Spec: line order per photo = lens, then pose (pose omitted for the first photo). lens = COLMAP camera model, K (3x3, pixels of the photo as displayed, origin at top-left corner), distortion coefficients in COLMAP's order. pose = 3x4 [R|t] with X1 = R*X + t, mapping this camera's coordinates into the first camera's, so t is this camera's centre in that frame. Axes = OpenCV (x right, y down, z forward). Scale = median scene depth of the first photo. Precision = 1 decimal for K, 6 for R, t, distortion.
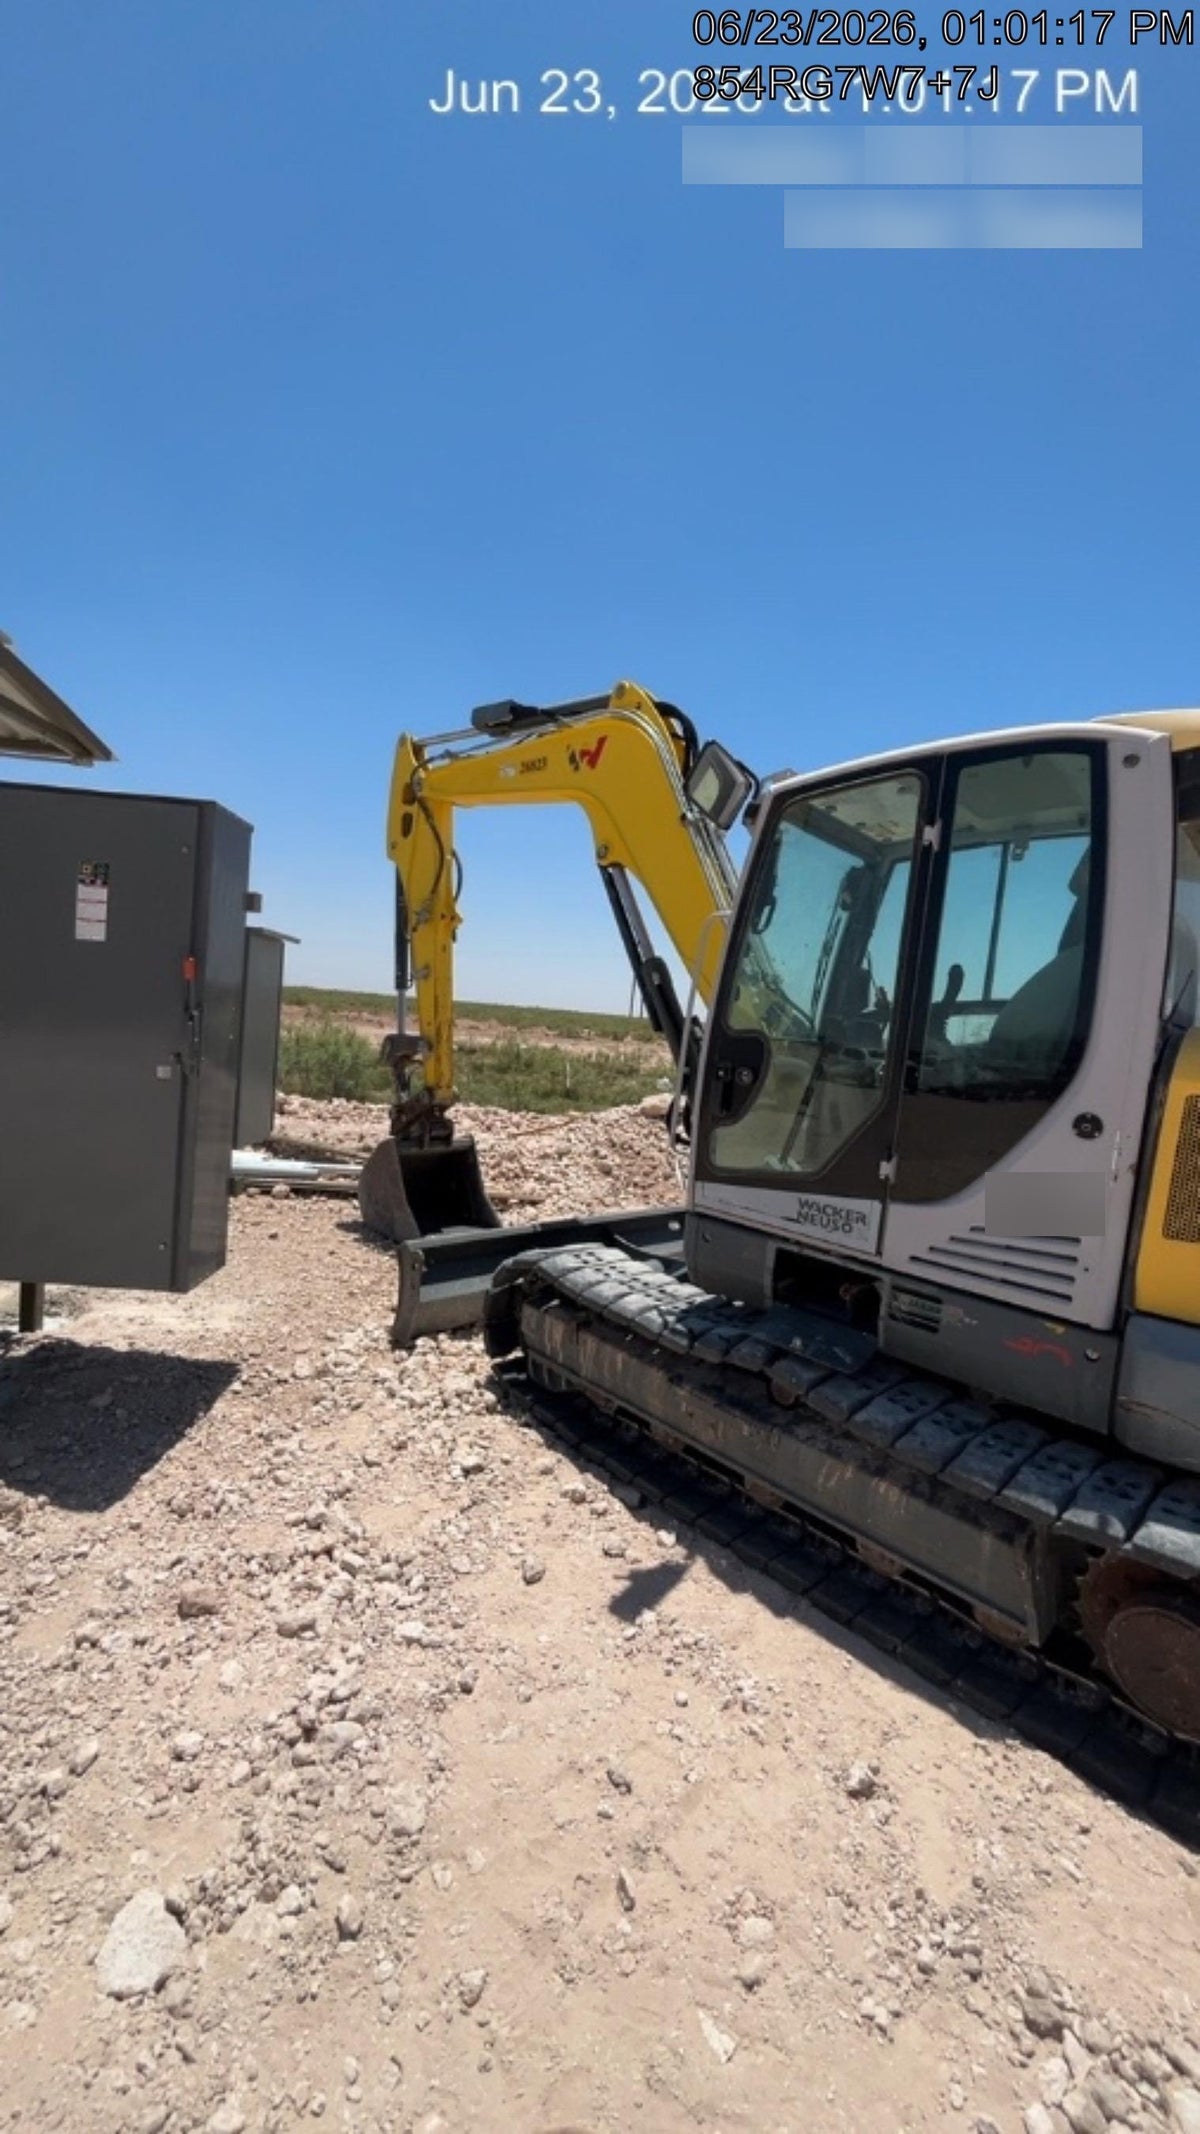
lens RADIAL K [[838.0, 0, 587.4], [0, 838.0, 1063.3], [0, 0, 1]] dist [-0.001077, 0.000608]
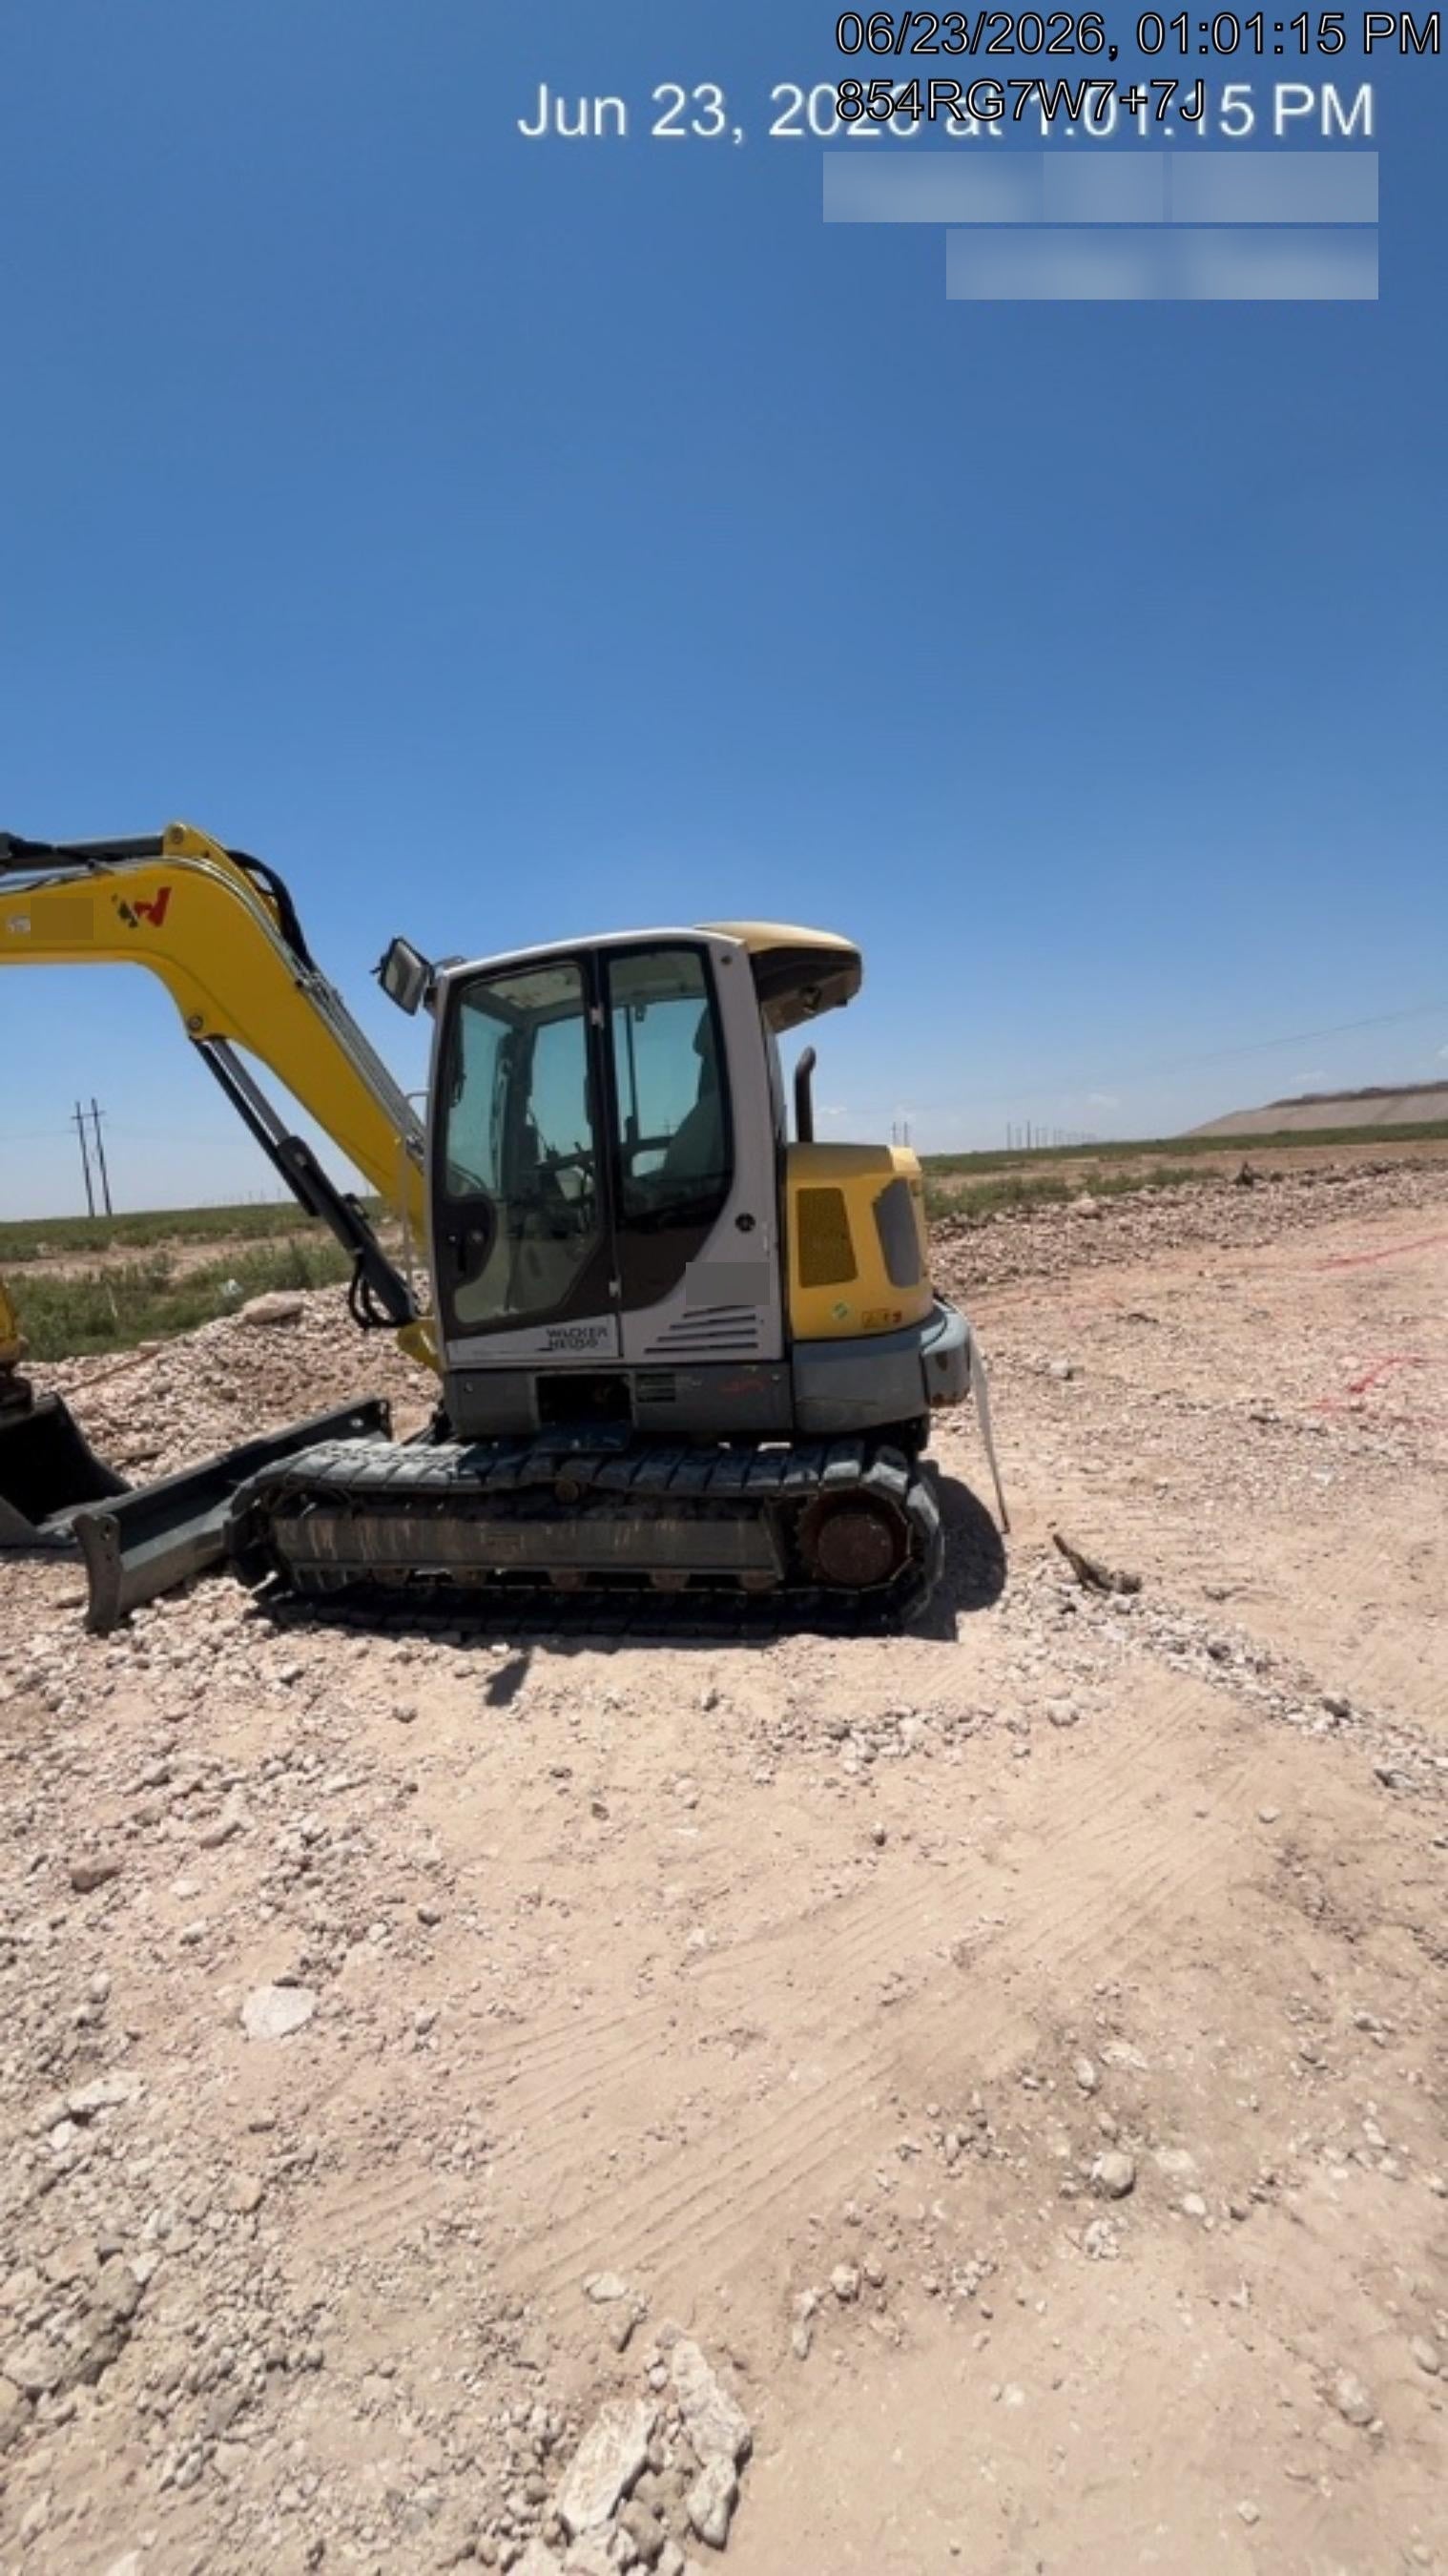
lens RADIAL K [[1011.4, 0, 732.7], [0, 1011.4, 1288.1], [0, 0, 1]] dist [-0.001077, 0.000608]
pose [[0.800929, -0.210733, 0.560450, -0.312055], [0.176229, 0.977525, 0.115711, -0.013961], [-0.572238, 0.006091, 0.820065, -0.300984]]
